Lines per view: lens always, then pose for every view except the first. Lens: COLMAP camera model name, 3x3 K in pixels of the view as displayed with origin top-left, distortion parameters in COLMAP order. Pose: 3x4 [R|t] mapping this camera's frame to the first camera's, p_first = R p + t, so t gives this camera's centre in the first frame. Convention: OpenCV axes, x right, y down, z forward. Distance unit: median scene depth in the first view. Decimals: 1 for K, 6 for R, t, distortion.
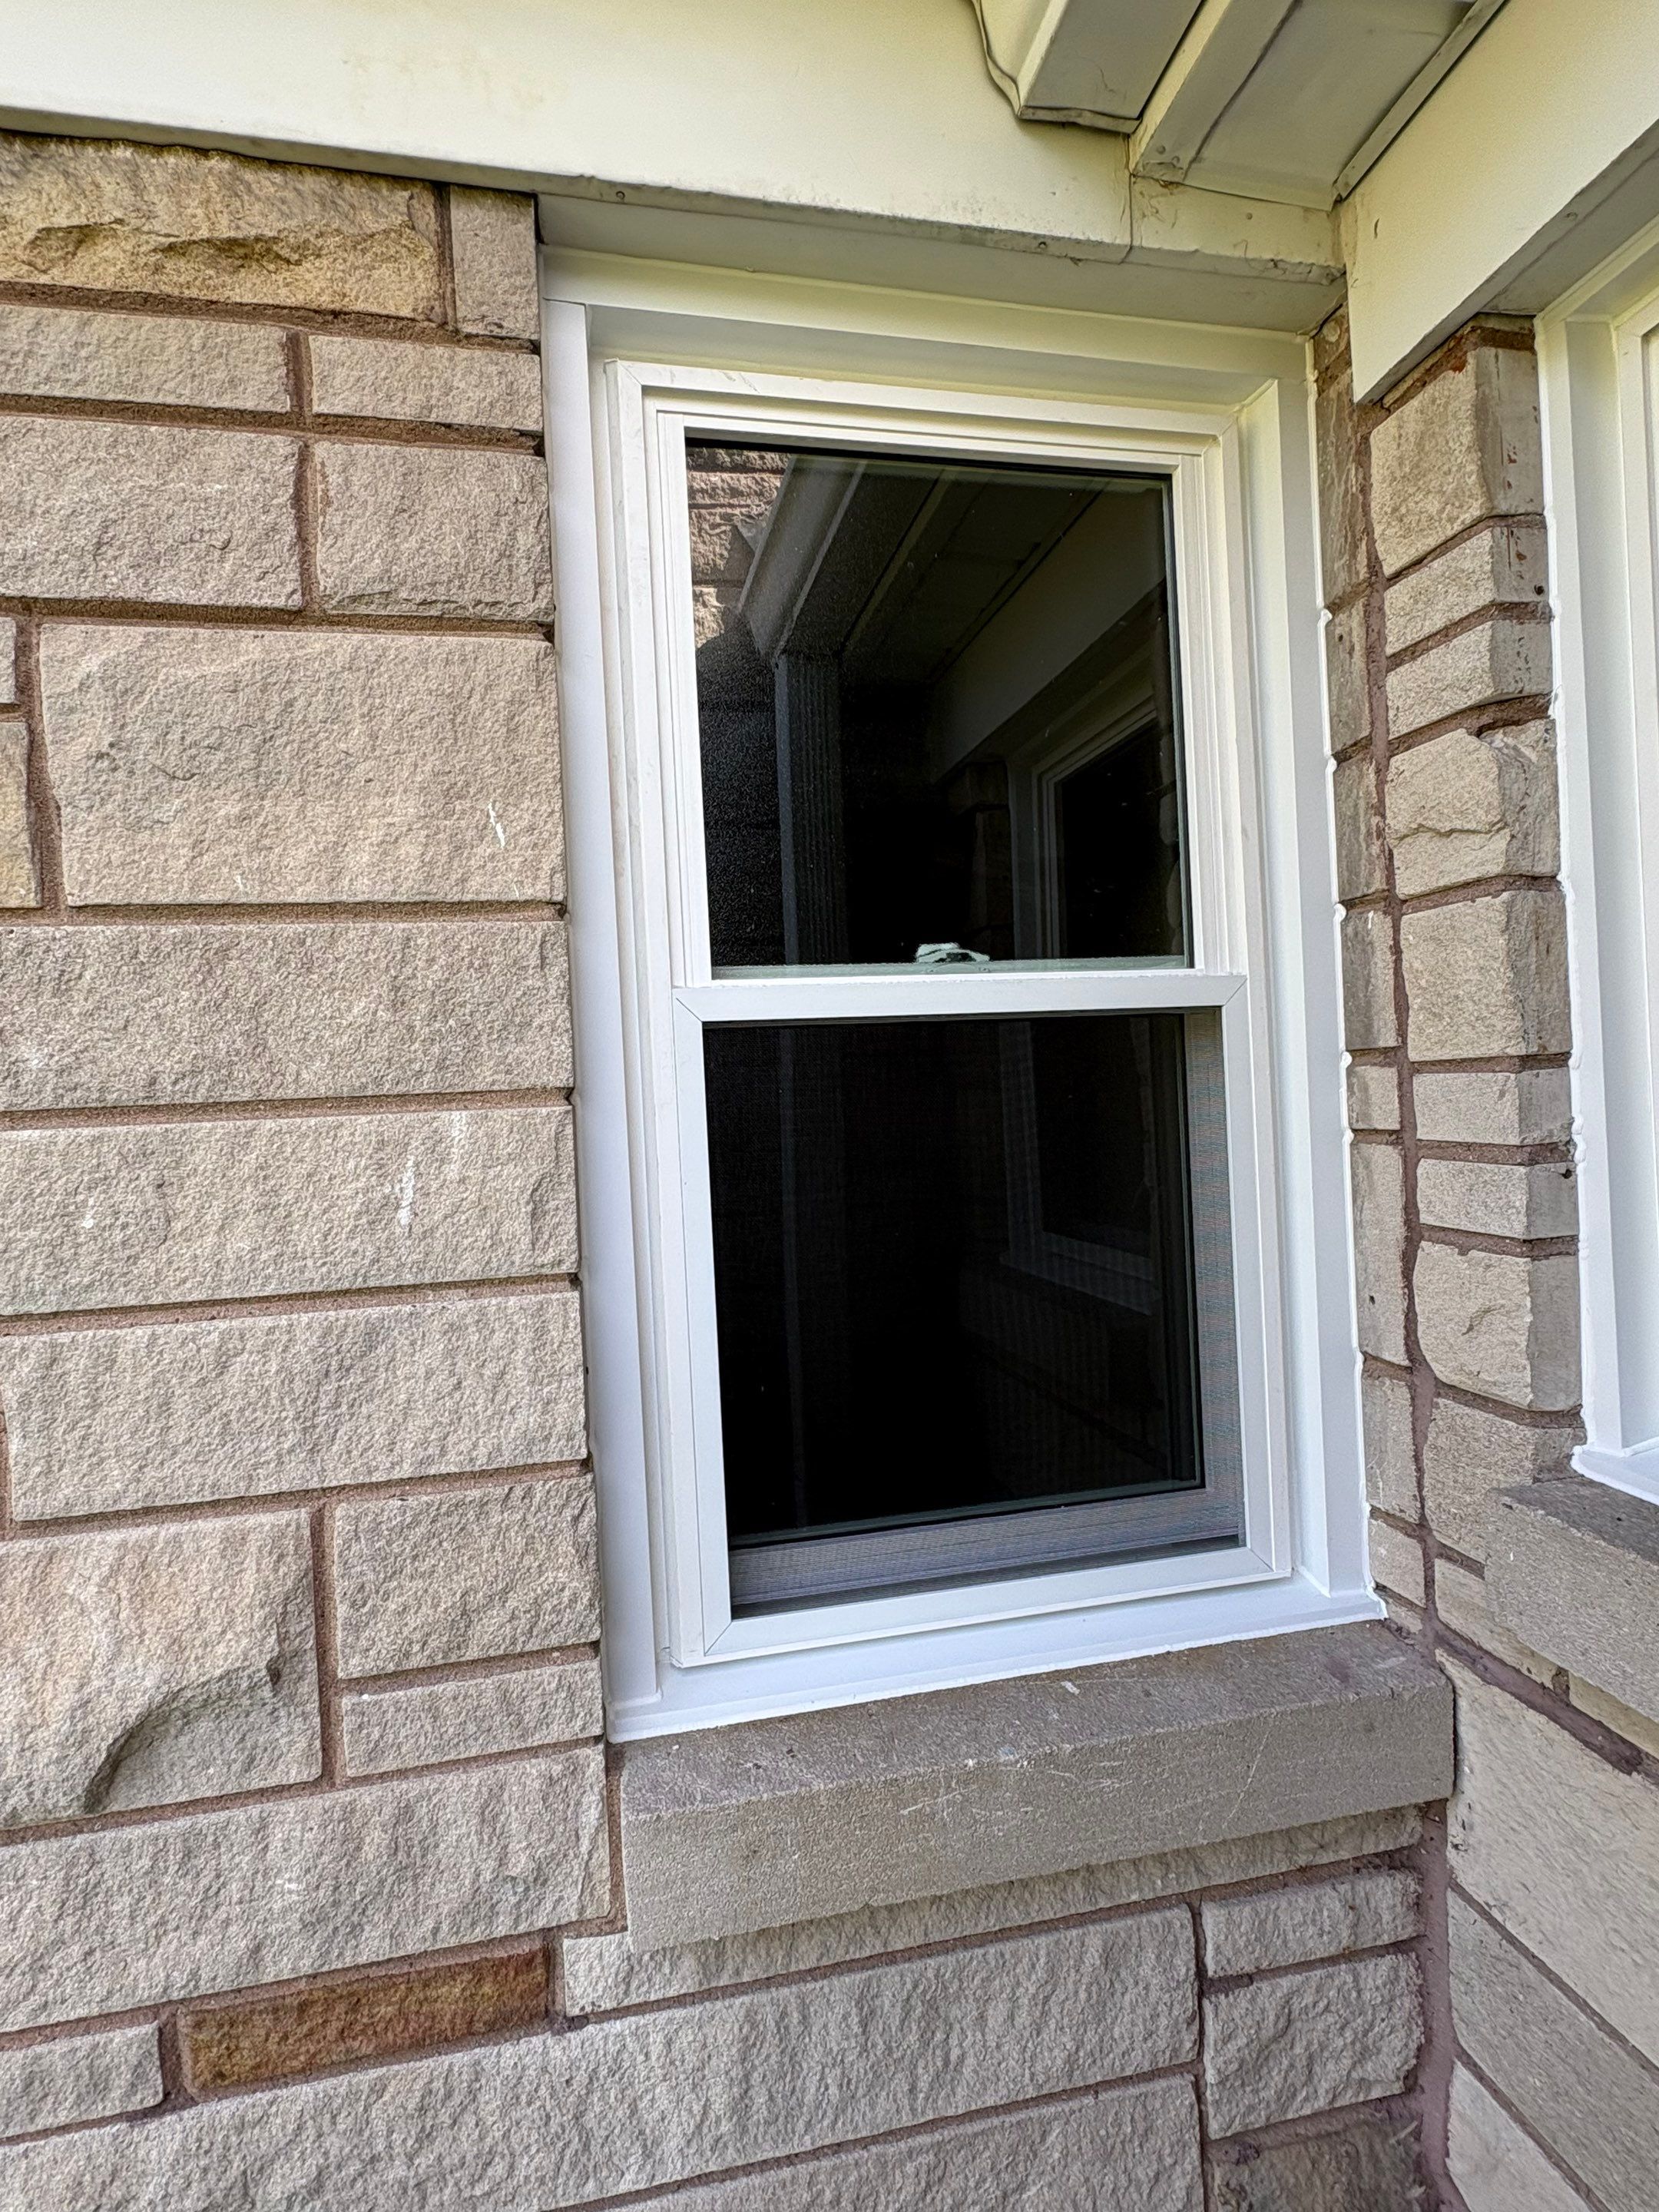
lens RADIAL K [[1117.9, 0, 830.2], [0, 1117.9, 1099.0], [0, 0, 1]] dist [0.003443, 0.000686]
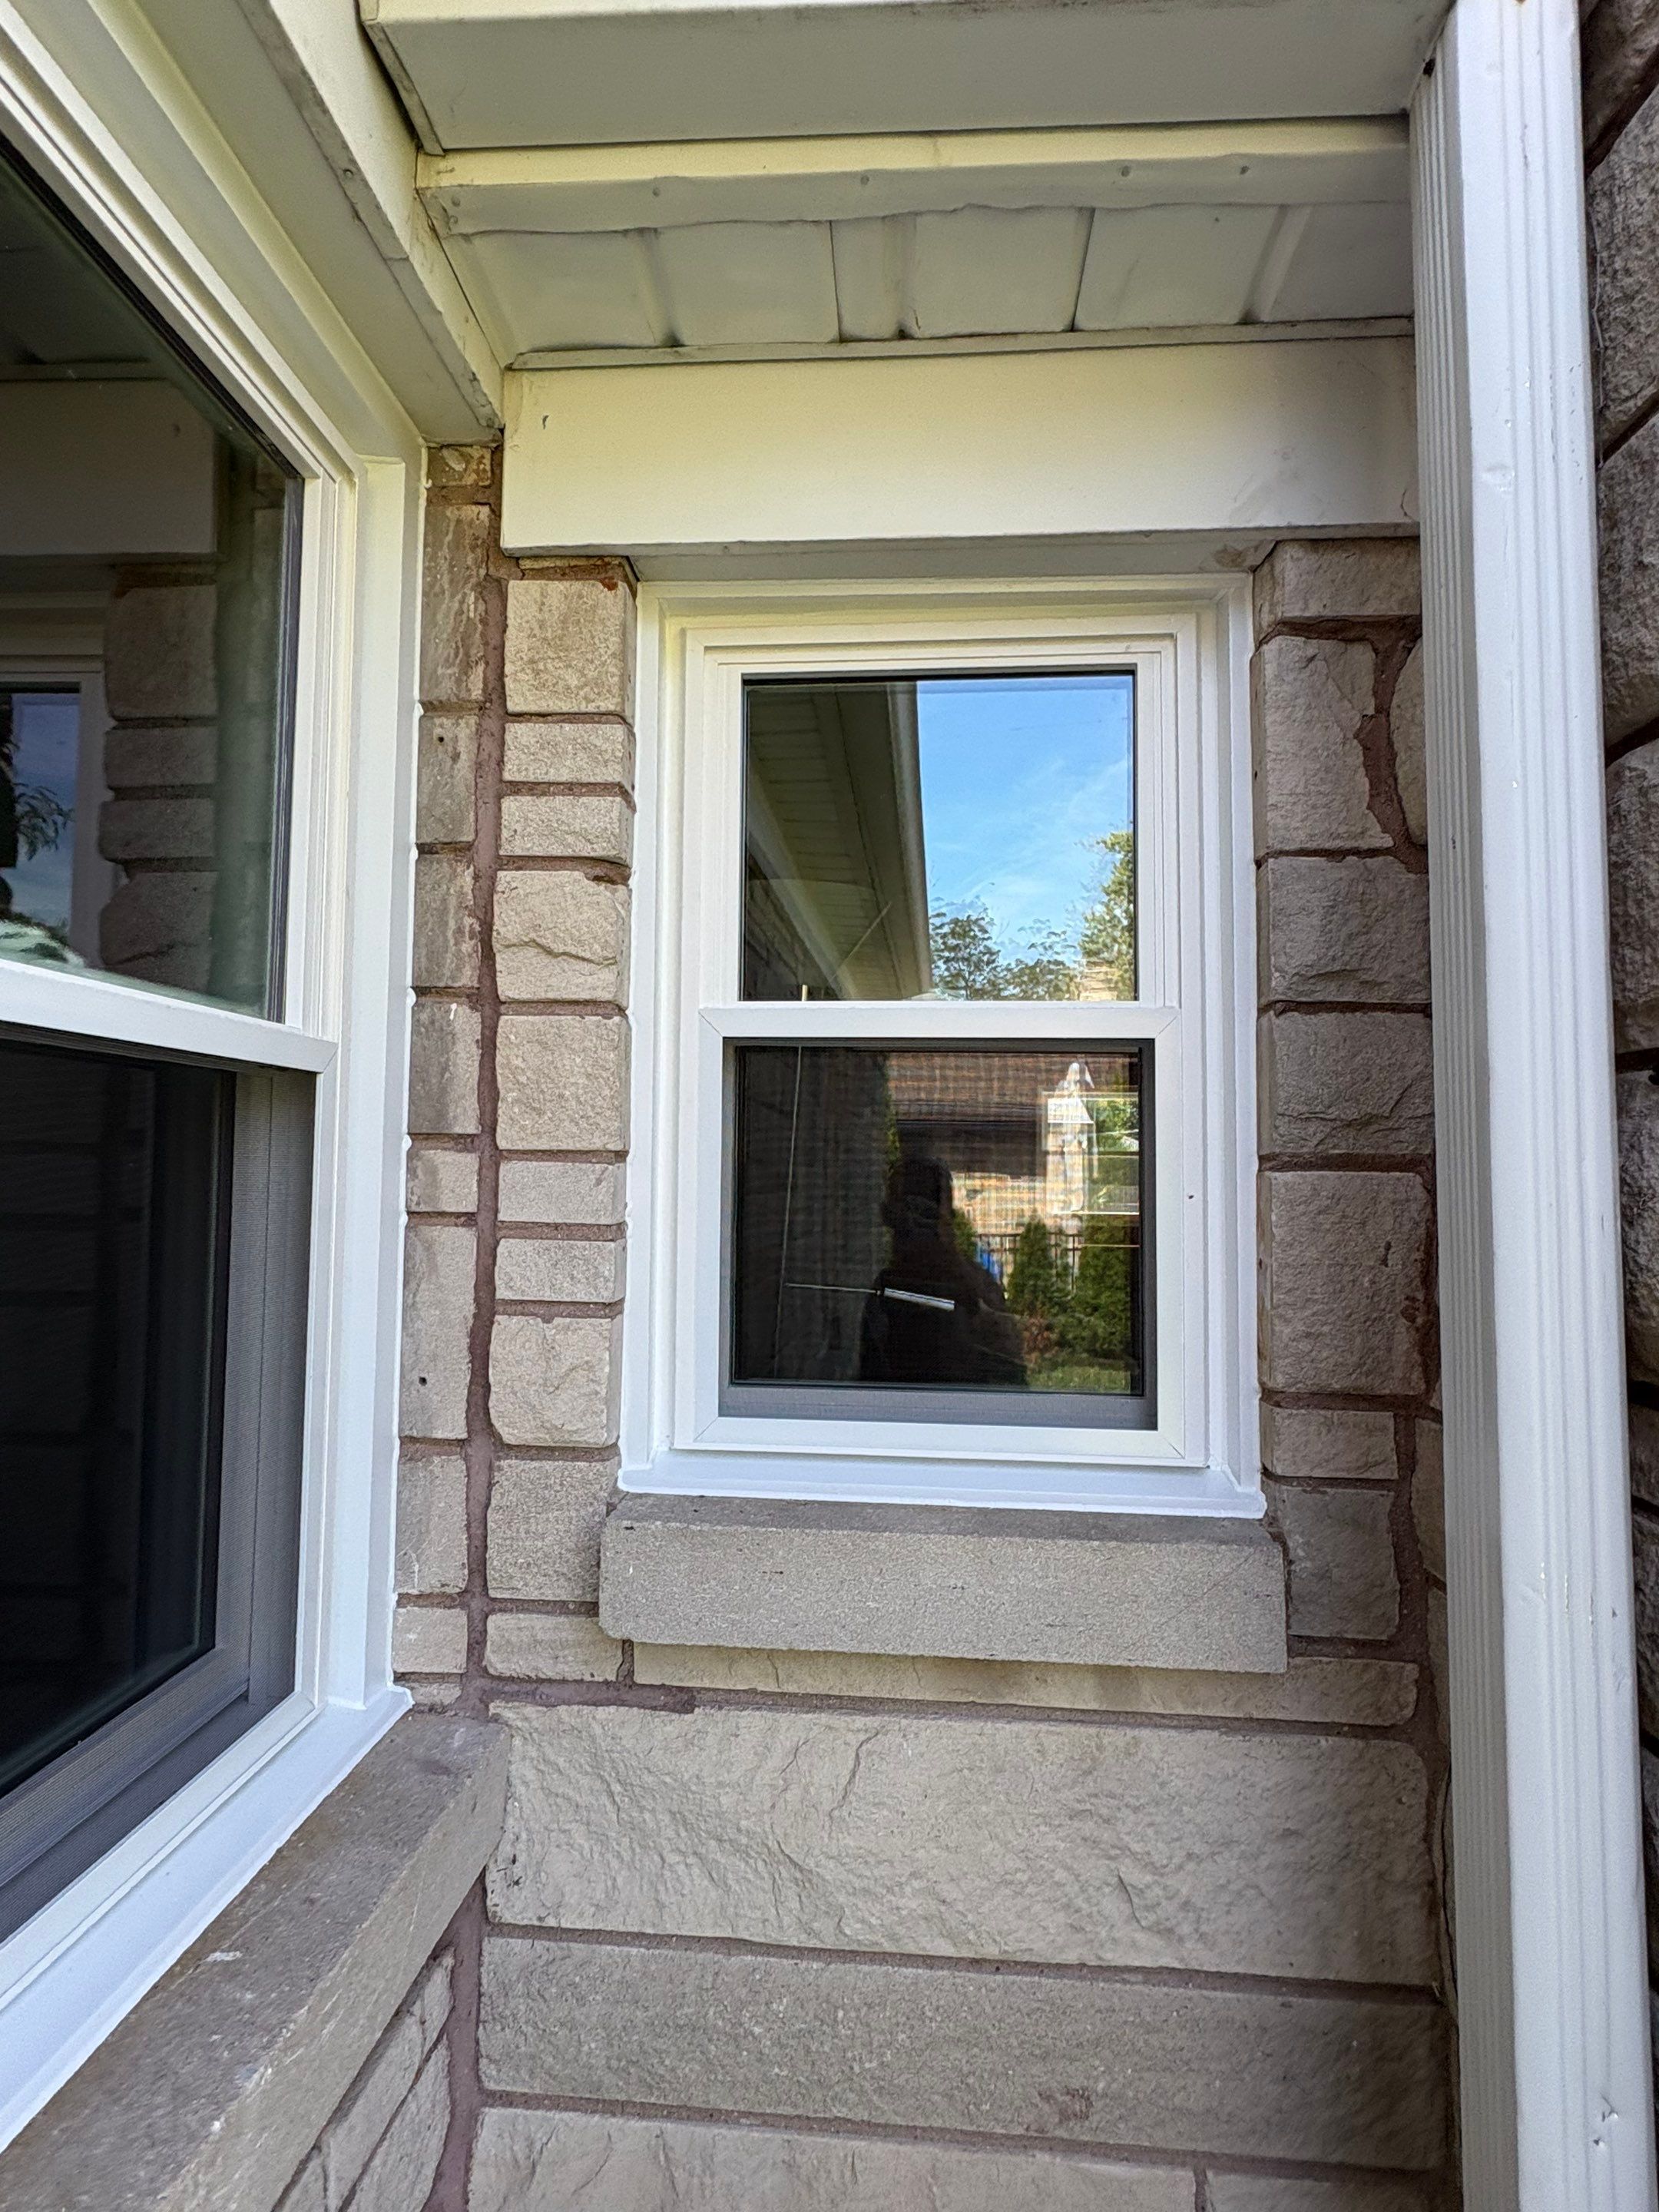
lens RADIAL K [[1117.9, 0, 835.3], [0, 1117.9, 1104.3], [0, 0, 1]] dist [0.003443, 0.000686]
pose [[0.270500, 0.101987, 0.957303, -0.442247], [-0.023481, 0.994776, -0.099344, 0.023893], [-0.962434, 0.004395, 0.271482, 0.393606]]
